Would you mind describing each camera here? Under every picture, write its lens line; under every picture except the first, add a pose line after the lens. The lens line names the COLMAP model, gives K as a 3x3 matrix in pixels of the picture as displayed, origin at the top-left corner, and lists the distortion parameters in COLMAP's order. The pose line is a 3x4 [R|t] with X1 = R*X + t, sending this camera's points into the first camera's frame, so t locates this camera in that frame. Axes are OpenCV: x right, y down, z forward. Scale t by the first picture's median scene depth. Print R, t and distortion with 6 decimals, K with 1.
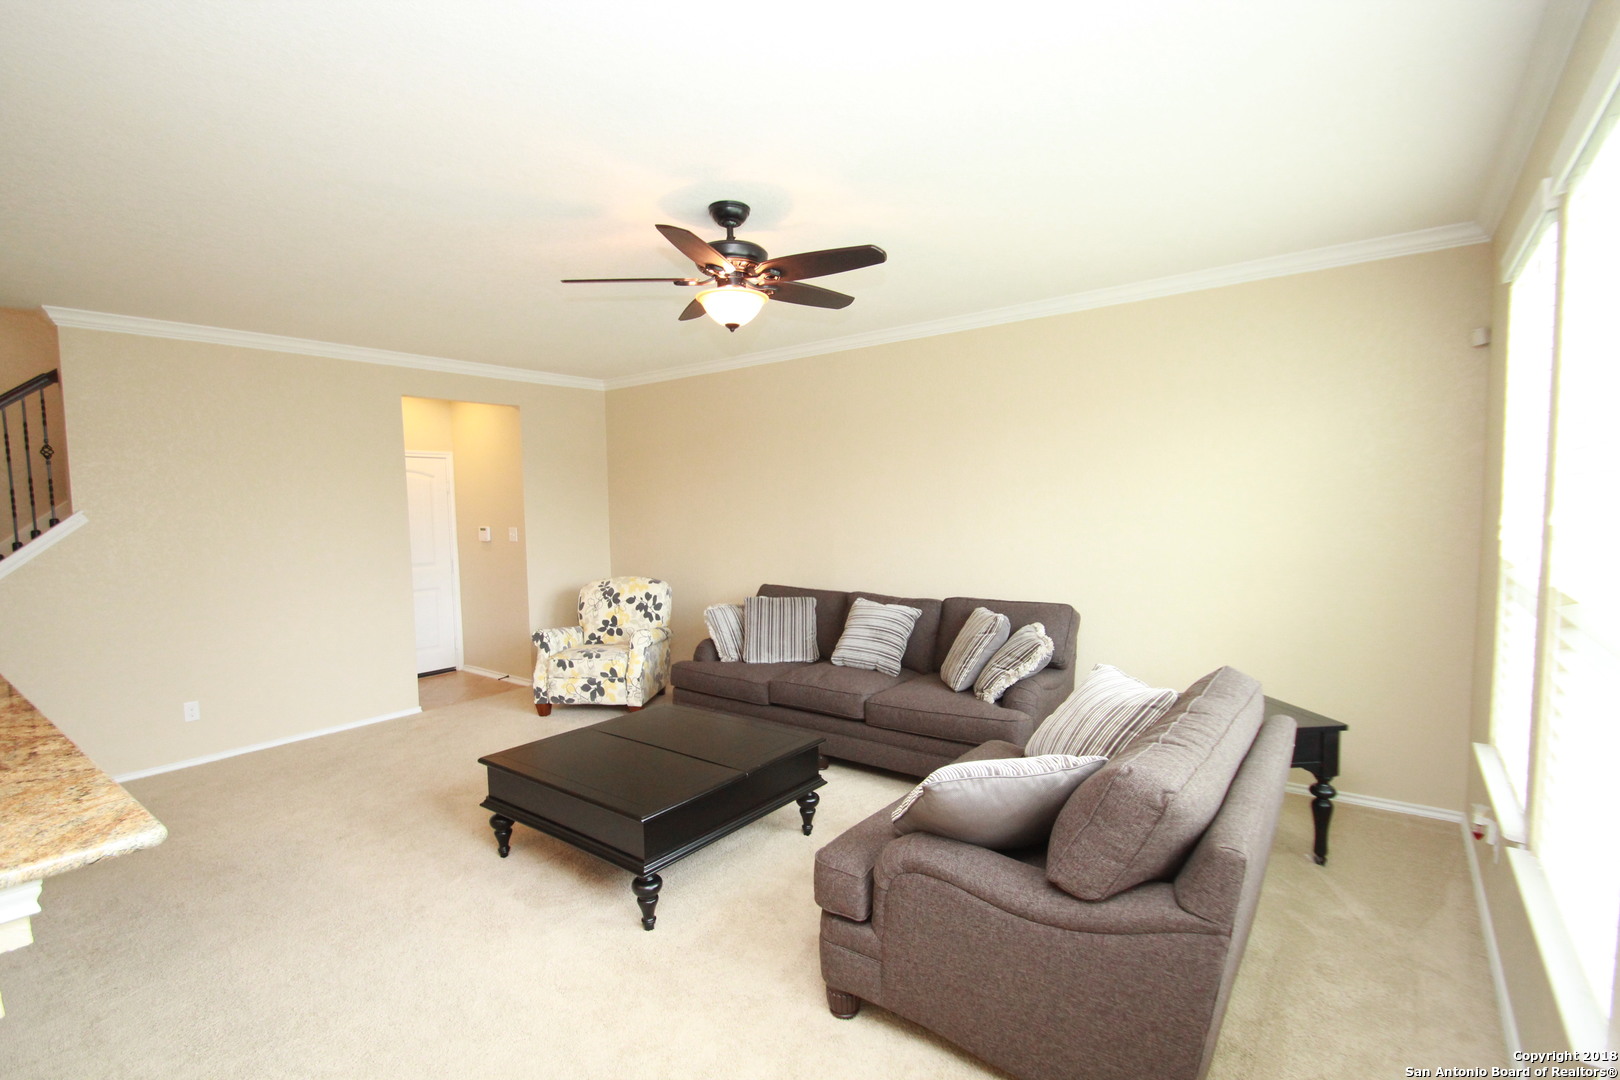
lens RADIAL K [[748.7, 0, 790.7], [0, 748.7, 552.9], [0, 0, 1]] dist [0.007118, -0.012386]
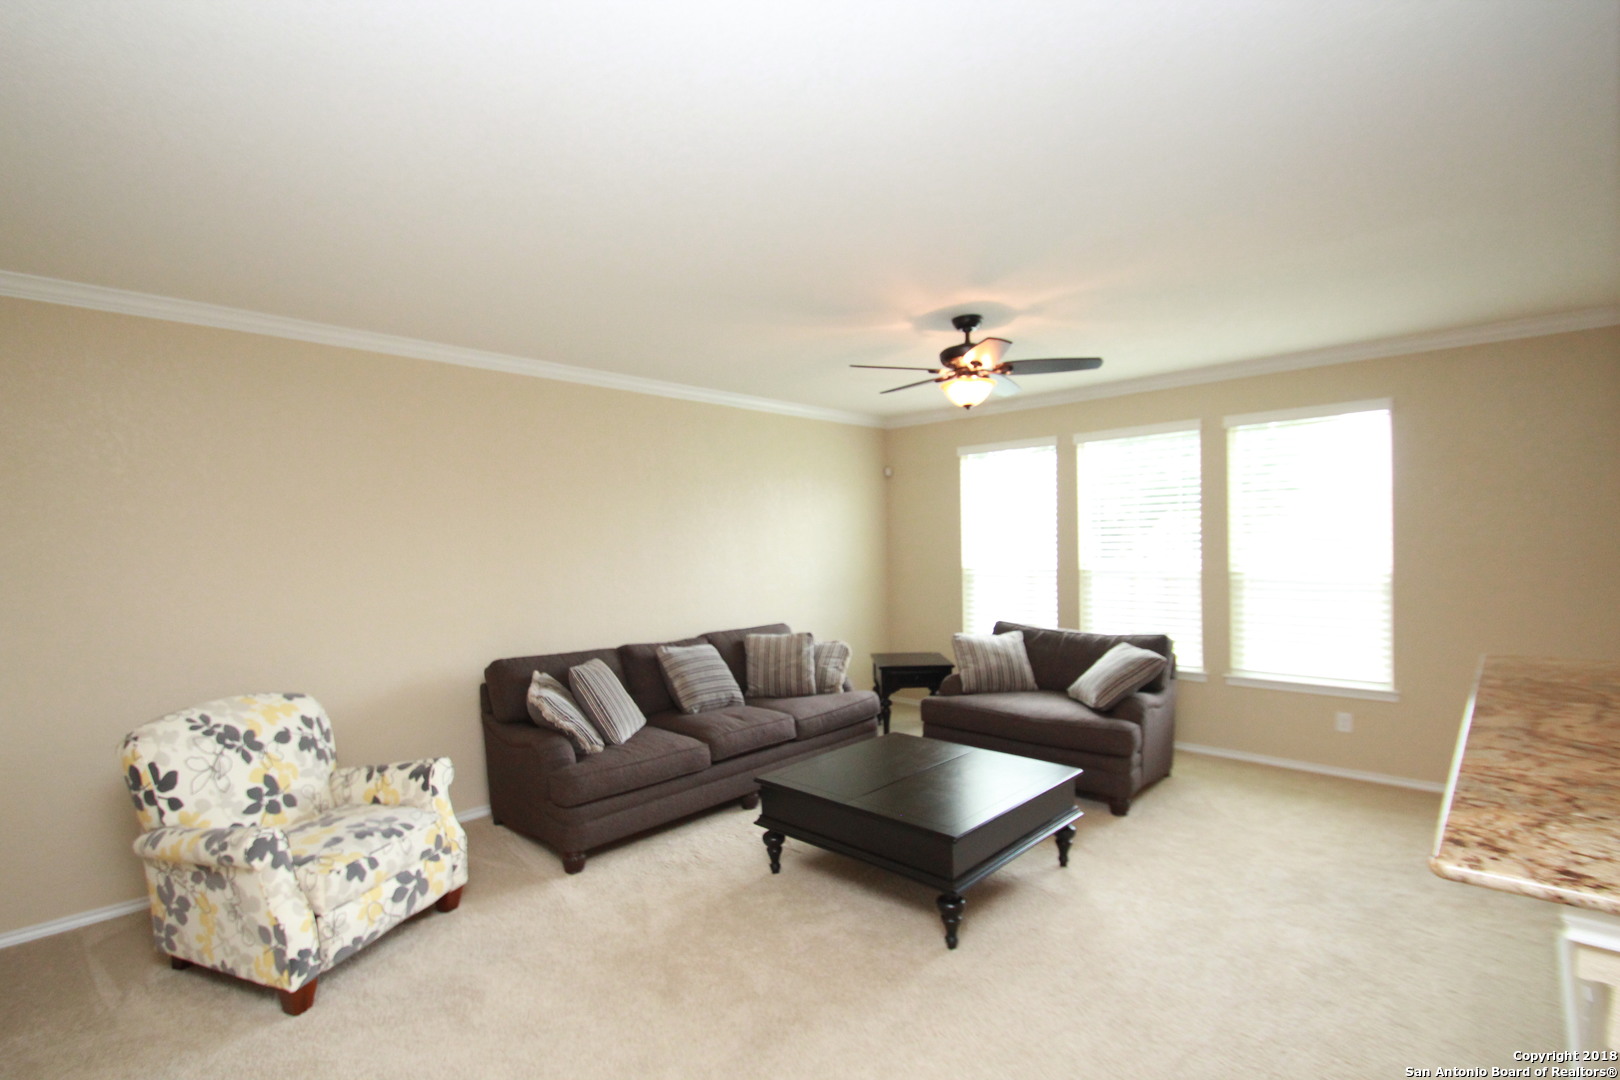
lens RADIAL K [[748.7, 0, 790.7], [0, 748.7, 552.9], [0, 0, 1]] dist [0.007118, -0.012386]
pose [[0.109480, 0.003036, 0.993984, -0.745776], [0.087511, 0.996083, -0.012681, -0.028845], [-0.990129, 0.088373, 0.108786, 0.625214]]
